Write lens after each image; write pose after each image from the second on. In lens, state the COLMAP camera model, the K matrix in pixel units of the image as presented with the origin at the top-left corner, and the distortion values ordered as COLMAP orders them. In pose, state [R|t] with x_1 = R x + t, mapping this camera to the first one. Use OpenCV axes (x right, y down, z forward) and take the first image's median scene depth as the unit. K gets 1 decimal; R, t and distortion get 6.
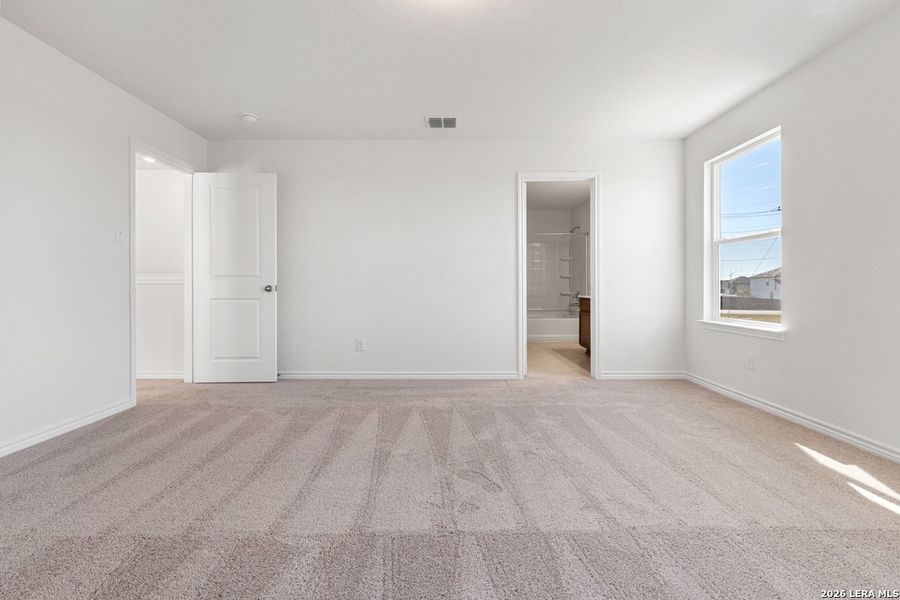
lens RADIAL K [[407.6, 0, 449.6], [0, 407.6, 287.3], [0, 0, 1]] dist [0.001749, 0.000187]
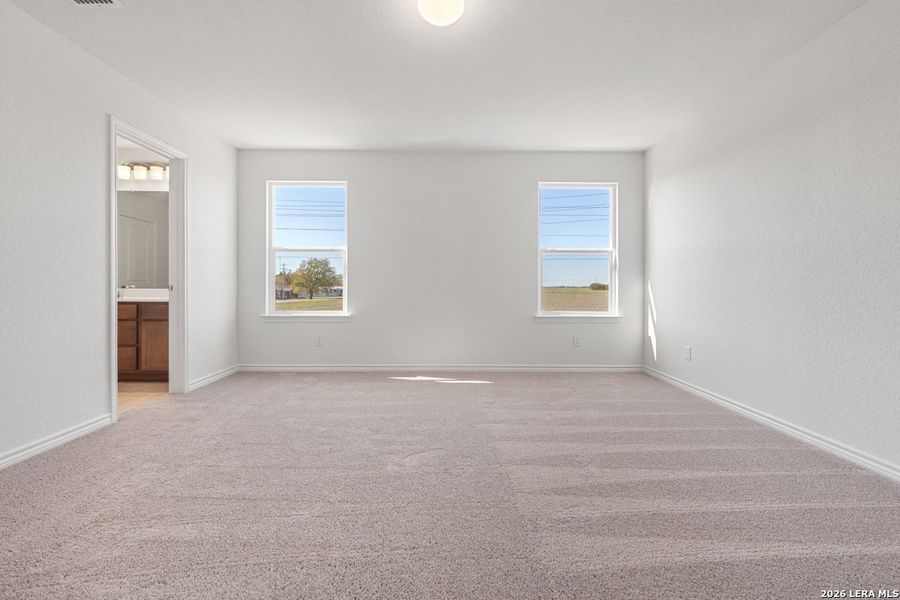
lens RADIAL K [[407.6, 0, 449.6], [0, 407.6, 287.3], [0, 0, 1]] dist [0.001749, 0.000187]
pose [[-0.014508, -0.002342, 0.999892, -0.549631], [0.001064, 0.999997, 0.002358, 0.000036], [-0.999894, 0.001098, -0.014506, 0.487621]]
